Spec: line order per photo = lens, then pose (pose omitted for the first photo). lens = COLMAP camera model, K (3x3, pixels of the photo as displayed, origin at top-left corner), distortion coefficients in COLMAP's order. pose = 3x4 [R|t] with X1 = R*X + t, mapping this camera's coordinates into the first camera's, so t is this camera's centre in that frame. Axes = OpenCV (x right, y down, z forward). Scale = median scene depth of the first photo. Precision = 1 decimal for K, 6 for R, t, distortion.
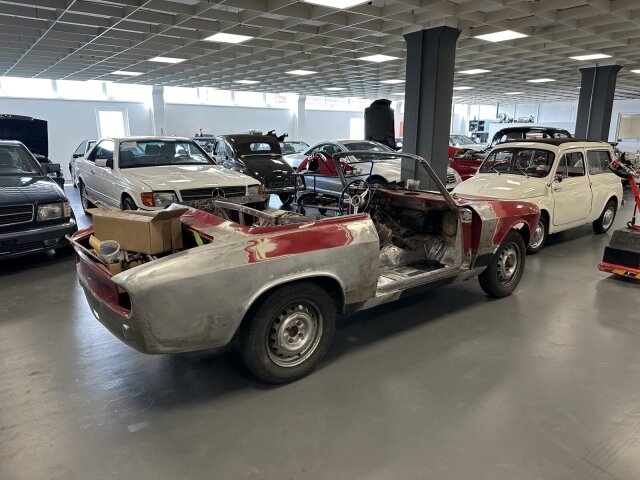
lens RADIAL K [[465.9, 0, 320.0], [0, 465.9, 240.0], [0, 0, 1]] dist [0.106422, -0.183759]
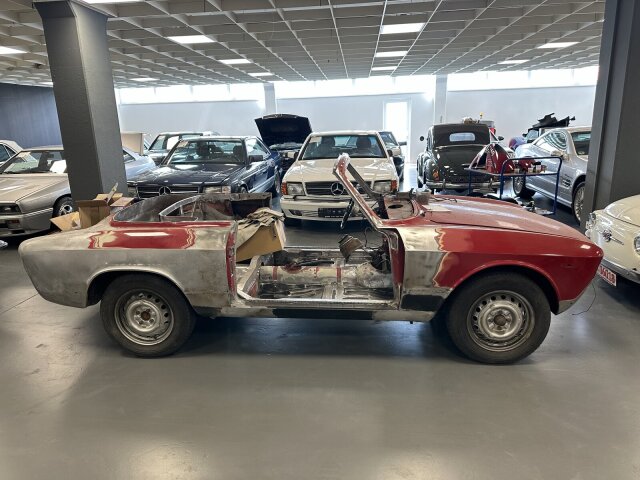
lens RADIAL K [[465.9, 0, 320.0], [0, 465.9, 240.0], [0, 0, 1]] dist [0.106422, -0.183759]
pose [[0.704257, 0.150307, -0.693851, 0.747607], [-0.124395, 0.988337, 0.087840, -0.104206], [0.698962, 0.024450, 0.714741, 0.346695]]
